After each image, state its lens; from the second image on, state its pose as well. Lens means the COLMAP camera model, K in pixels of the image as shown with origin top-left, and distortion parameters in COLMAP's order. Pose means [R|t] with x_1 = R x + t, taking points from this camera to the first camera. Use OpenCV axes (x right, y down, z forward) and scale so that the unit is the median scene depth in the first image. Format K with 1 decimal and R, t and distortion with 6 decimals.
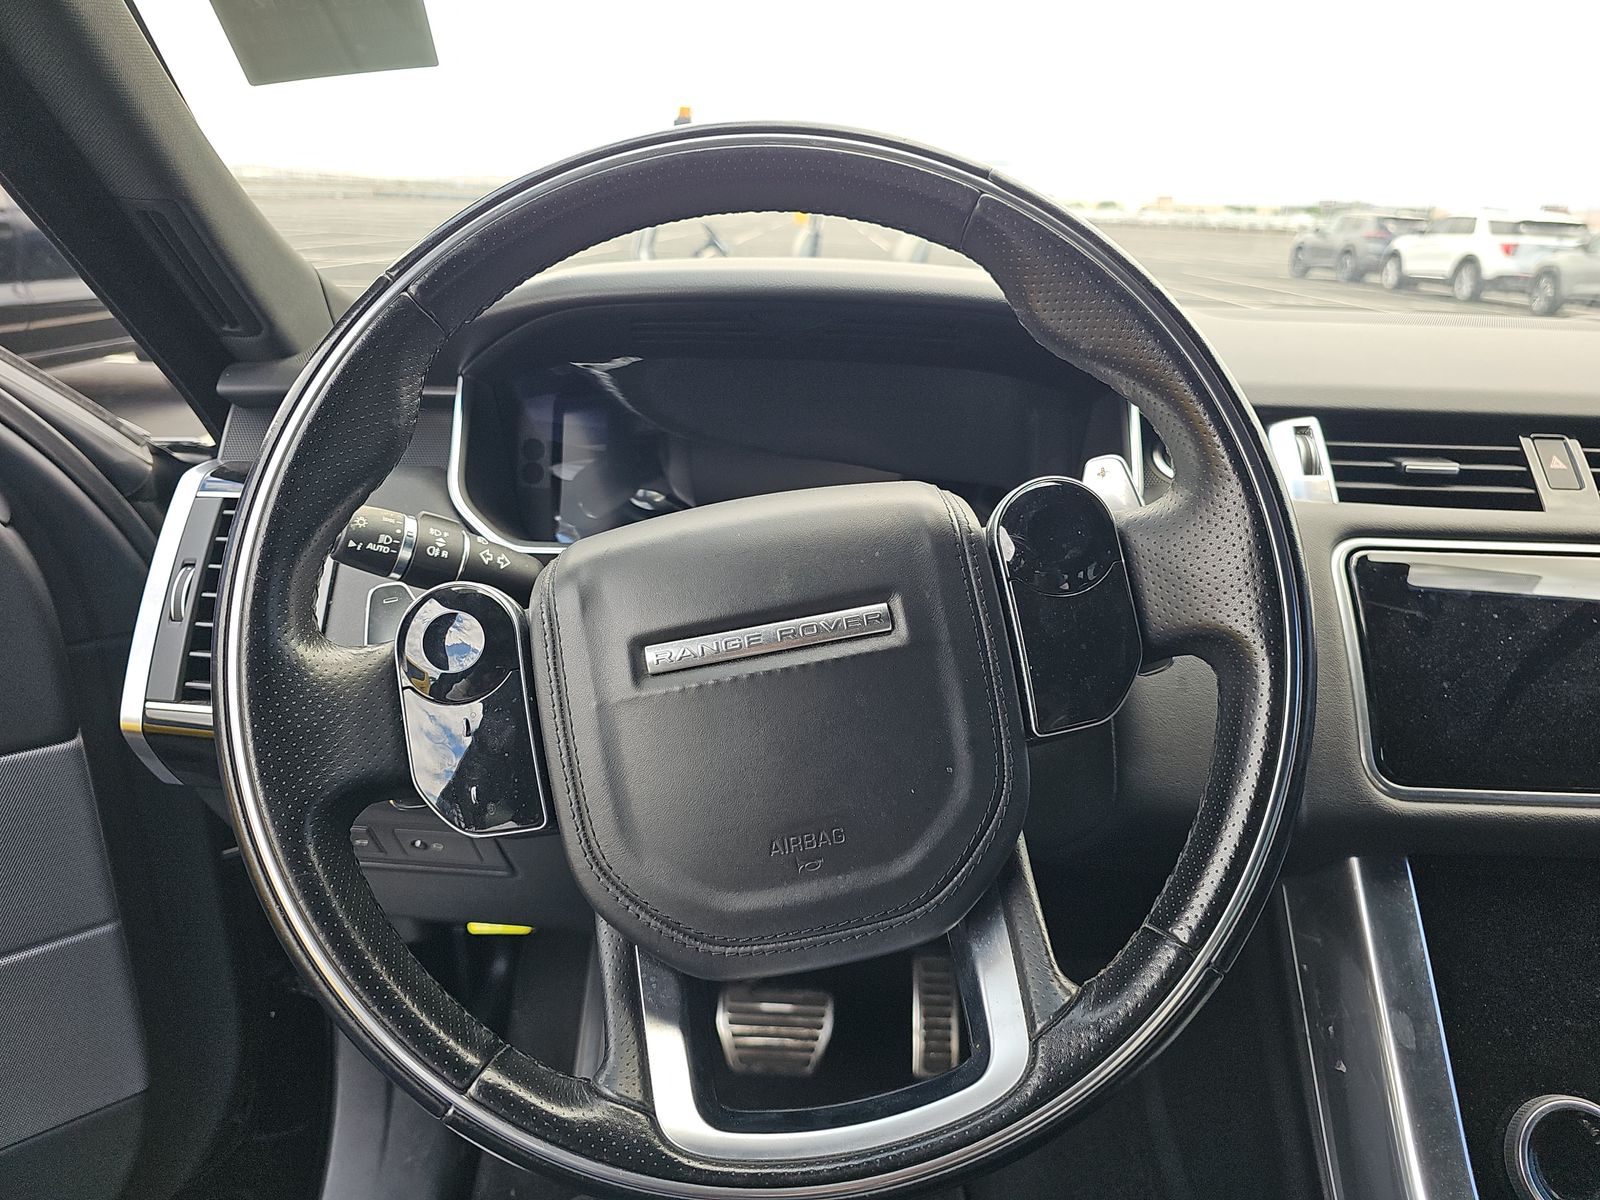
lens RADIAL K [[1071.4, 0, 800.0], [0, 1071.4, 600.0], [0, 0, 1]] dist [0.011584, -0.027597]
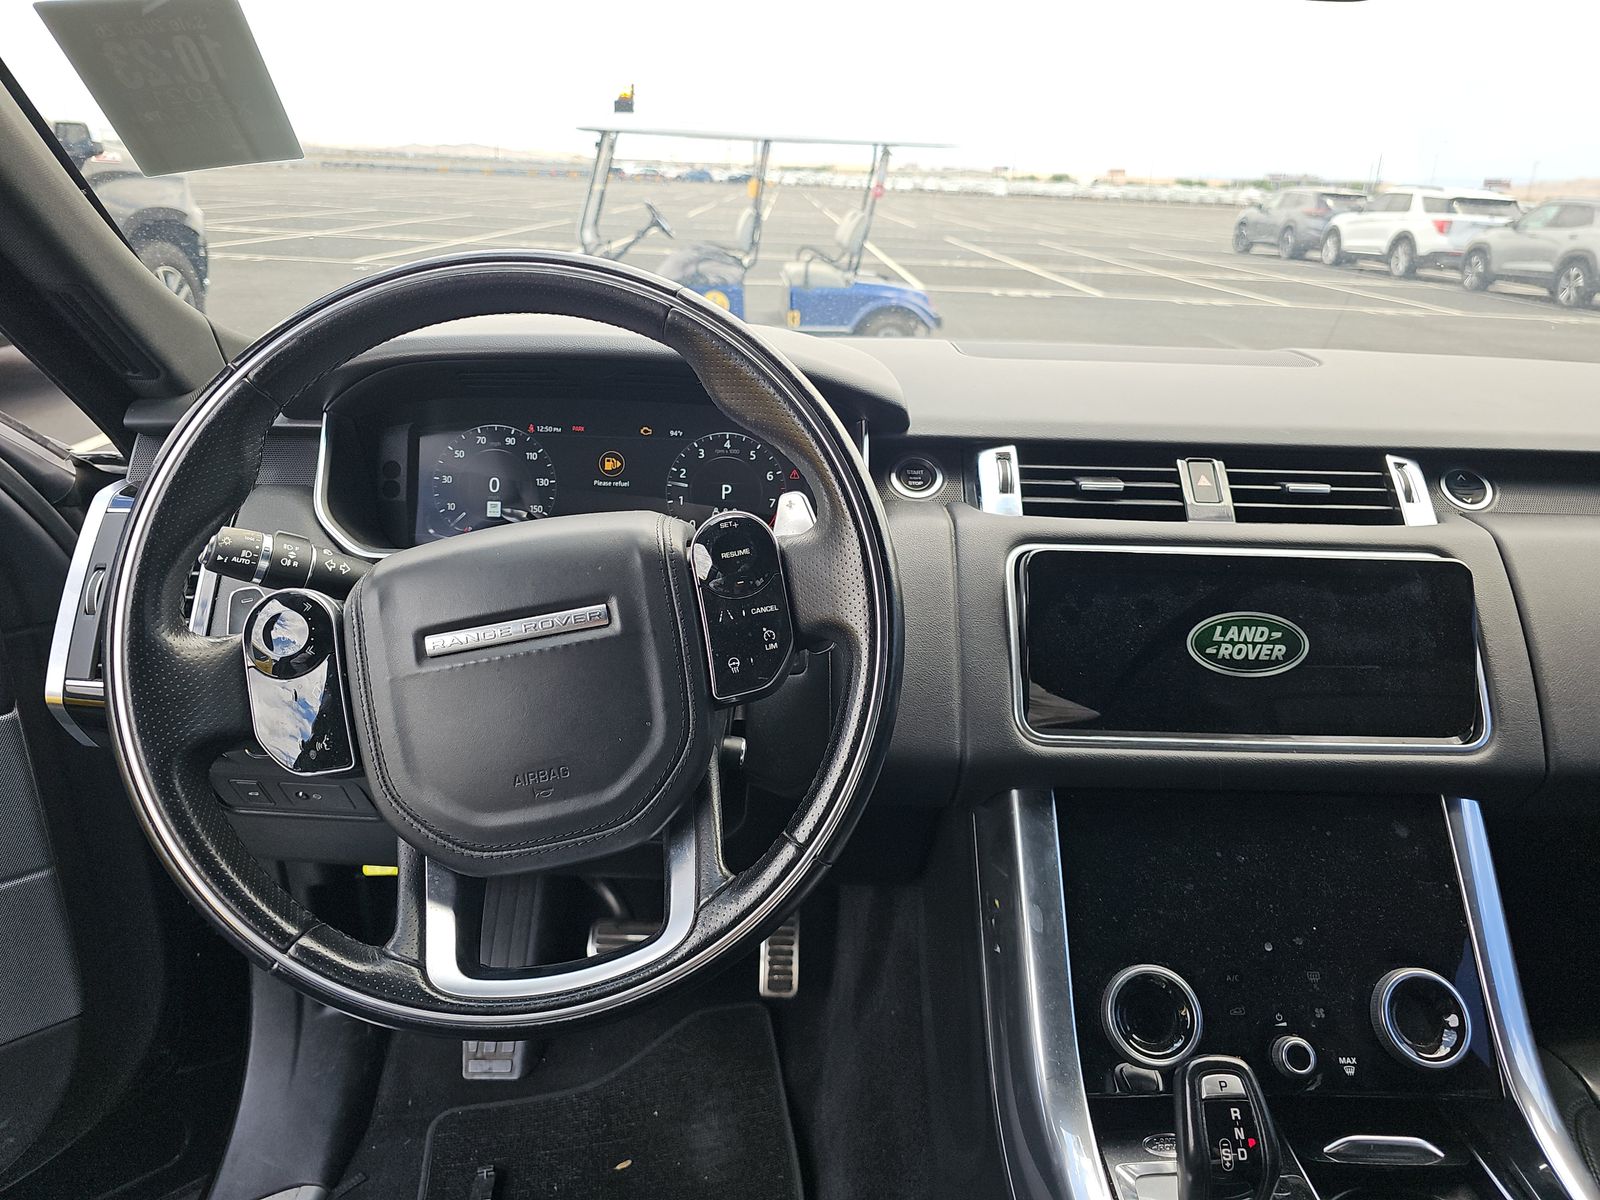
lens RADIAL K [[1057.4, 0, 789.2], [0, 1057.4, 588.6], [0, 0, 1]] dist [0.009635, -0.018532]
pose [[0.999419, -0.006230, 0.033503, 0.228391], [0.005701, 0.999858, 0.015864, -0.030664], [-0.033597, -0.015664, 0.999313, -0.307476]]
